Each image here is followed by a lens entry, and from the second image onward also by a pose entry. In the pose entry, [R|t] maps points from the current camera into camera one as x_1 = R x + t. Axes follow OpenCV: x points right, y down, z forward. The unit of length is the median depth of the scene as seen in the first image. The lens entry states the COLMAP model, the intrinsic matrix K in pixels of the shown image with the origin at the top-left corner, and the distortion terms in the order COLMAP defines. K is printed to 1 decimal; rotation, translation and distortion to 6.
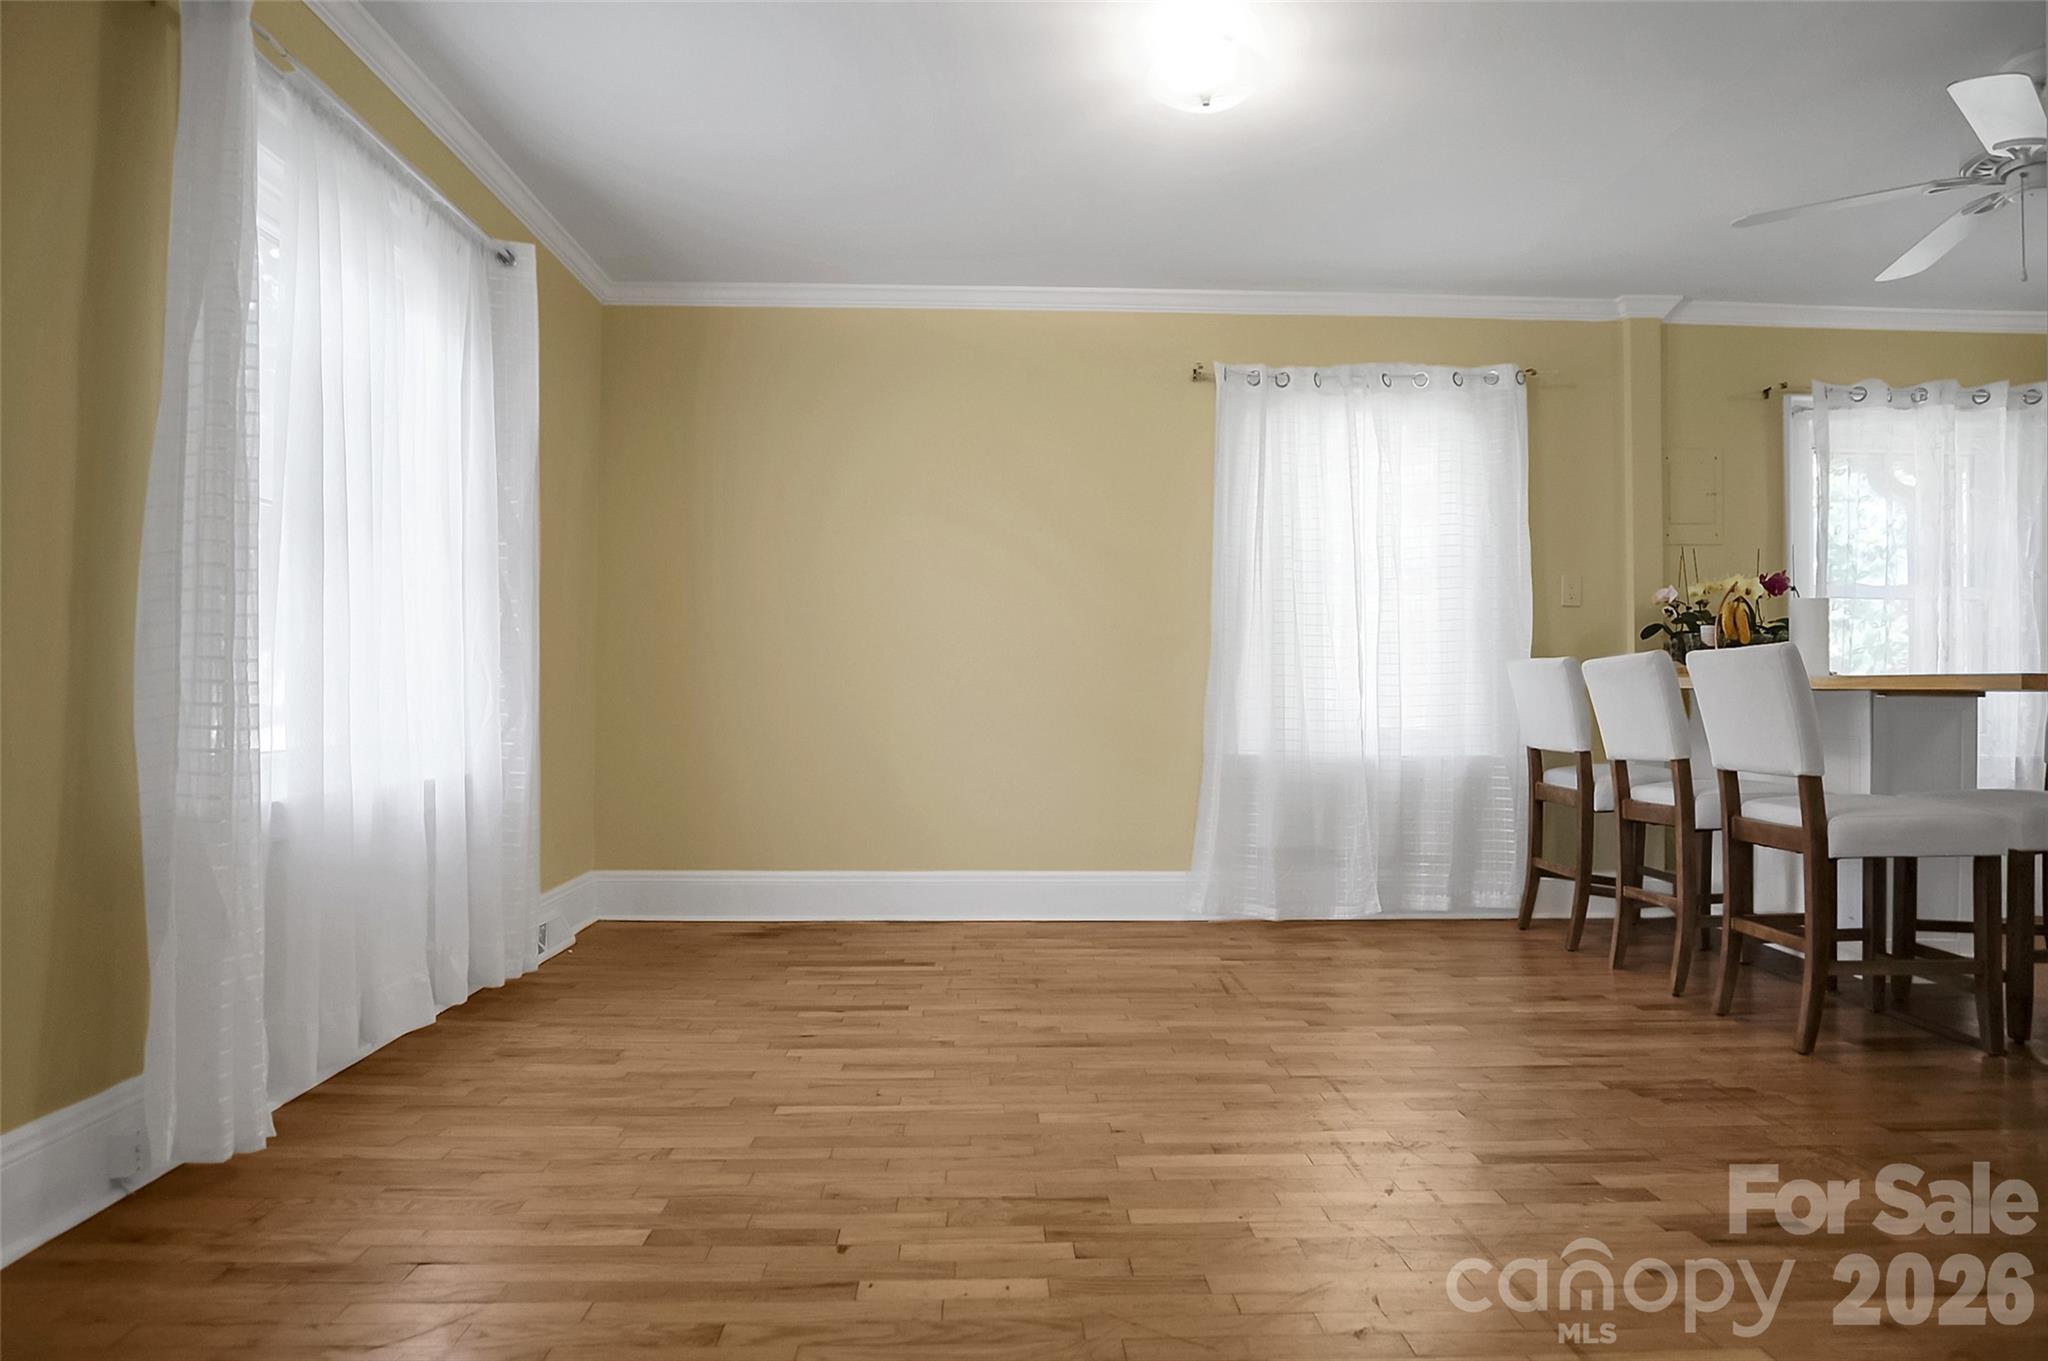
lens RADIAL K [[1162.3, 0, 1076.0], [0, 1162.3, 680.5], [0, 0, 1]] dist [-0.058377, 0.041321]
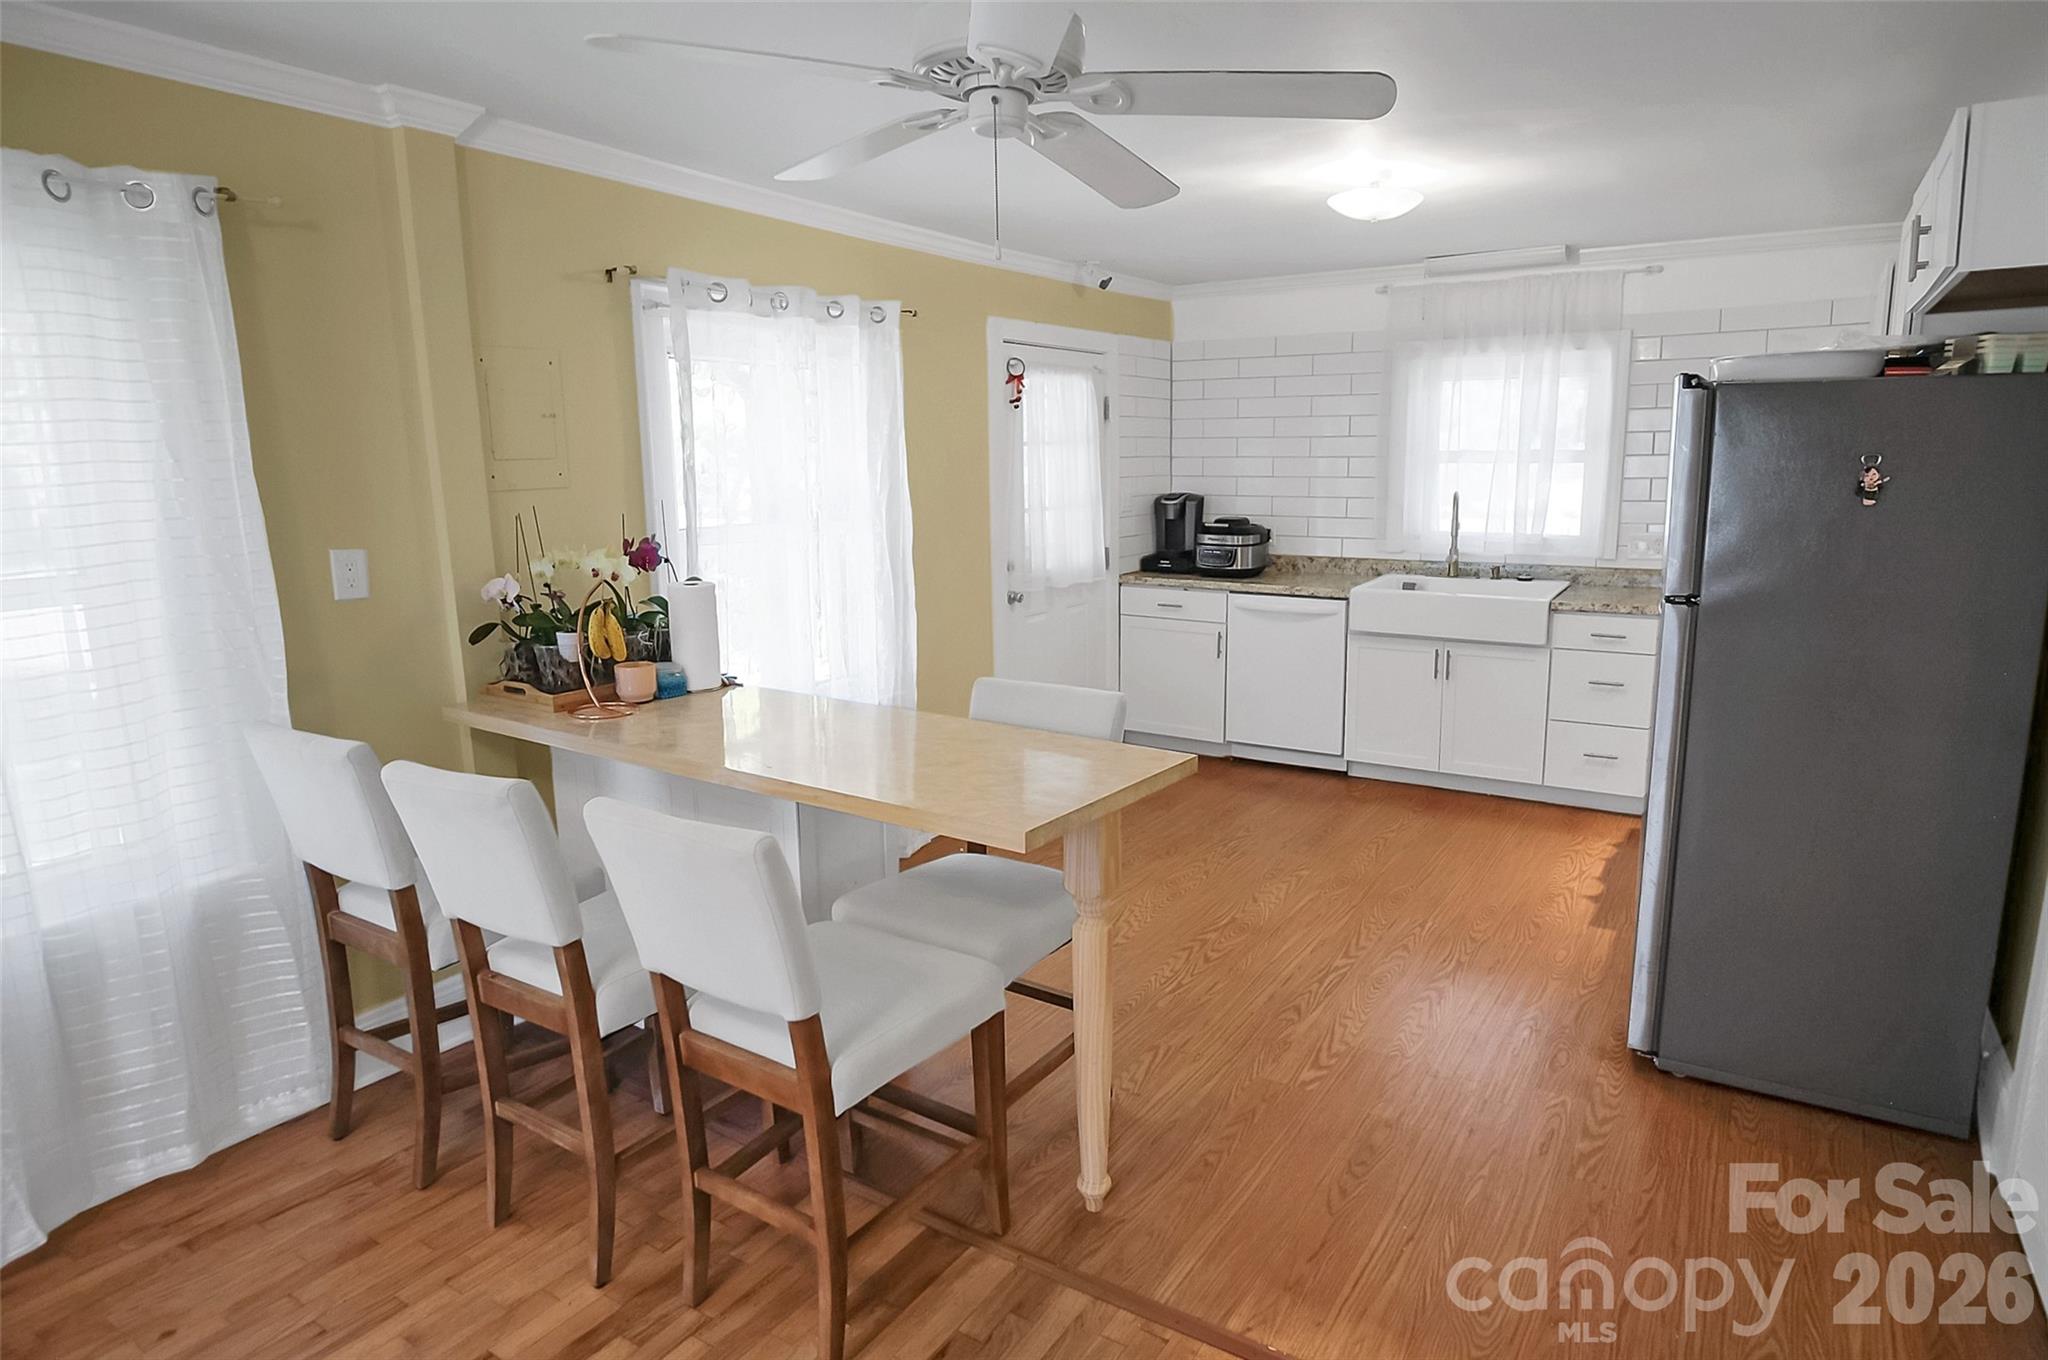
lens RADIAL K [[1162.3, 0, 1076.0], [0, 1162.3, 680.0], [0, 0, 1]] dist [-0.058377, 0.041321]
pose [[0.581652, -0.160863, 0.797373, 0.160674], [0.004908, 0.980927, 0.194313, -0.146166], [-0.813423, -0.109109, 0.571348, 0.327976]]
